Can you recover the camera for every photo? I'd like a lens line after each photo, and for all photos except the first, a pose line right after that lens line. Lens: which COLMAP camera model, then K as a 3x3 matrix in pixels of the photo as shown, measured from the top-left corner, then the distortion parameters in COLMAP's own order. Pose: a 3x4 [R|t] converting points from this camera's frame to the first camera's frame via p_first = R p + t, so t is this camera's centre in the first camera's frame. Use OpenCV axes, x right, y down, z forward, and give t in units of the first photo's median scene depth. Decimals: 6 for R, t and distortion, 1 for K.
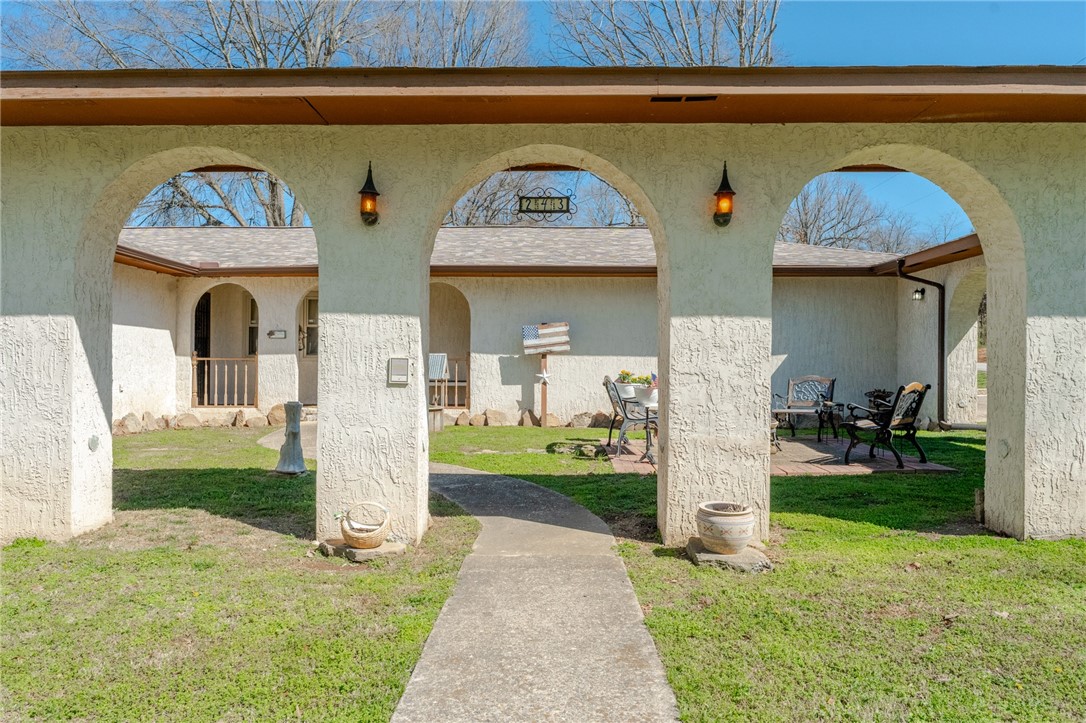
lens RADIAL K [[770.8, 0, 543.0], [0, 770.8, 361.5], [0, 0, 1]] dist [-0.001751, -0.000719]
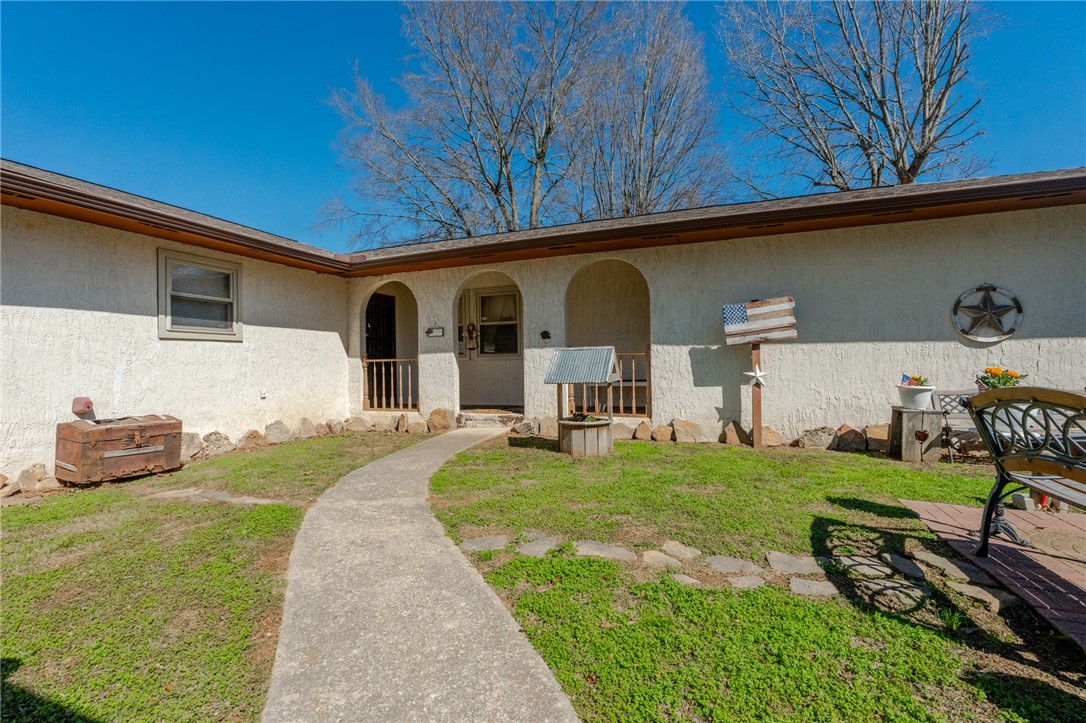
lens RADIAL K [[478.2, 0, 540.2], [0, 478.2, 358.9], [0, 0, 1]] dist [-0.004429, 0.000415]
pose [[0.941673, -0.022380, -0.335785, -0.037767], [0.022811, 0.999736, -0.002661, 0.001133], [0.335756, -0.005153, 0.941935, 0.514346]]
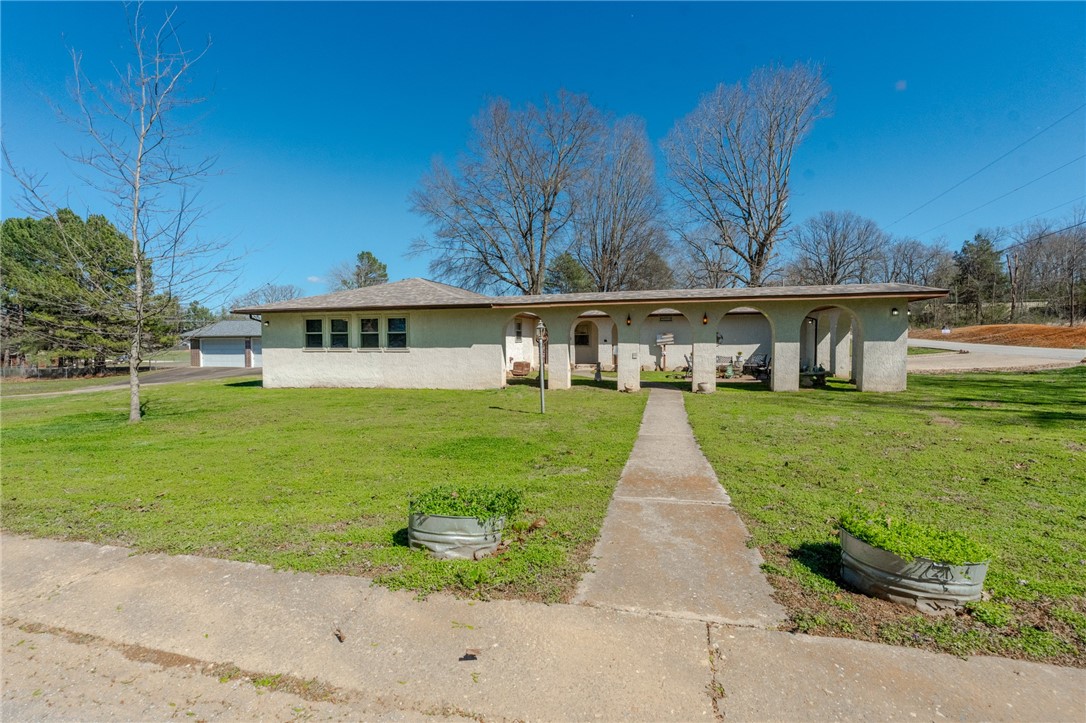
lens RADIAL K [[486.1, 0, 539.4], [0, 486.1, 352.3], [0, 0, 1]] dist [-0.003402, -0.000168]
pose [[0.970029, -0.006051, -0.242915, -0.009943], [0.013368, 0.999505, 0.028484, -0.037943], [0.242622, -0.030878, 0.969629, -0.782106]]
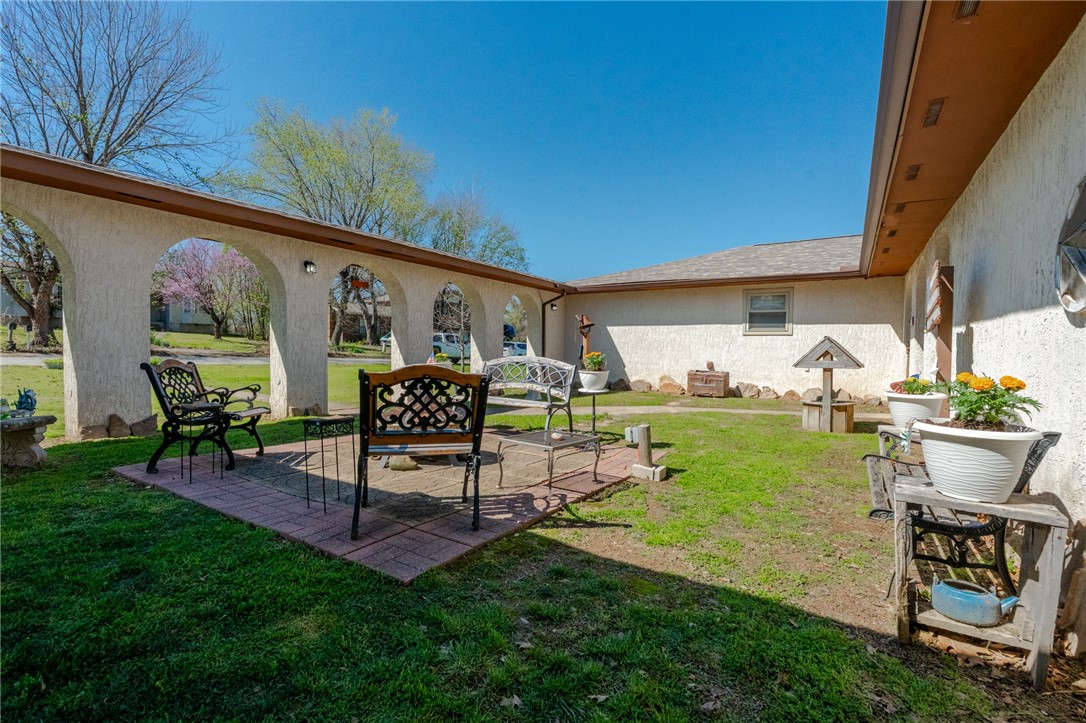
lens RADIAL K [[486.1, 0, 539.4], [0, 486.1, 352.3], [0, 0, 1]] dist [-0.003402, -0.000168]
pose [[-0.531420, -0.018770, -0.846900, 0.417546], [-0.018140, 0.999777, -0.010775, 0.020199], [0.846914, 0.009637, -0.531642, 0.945643]]
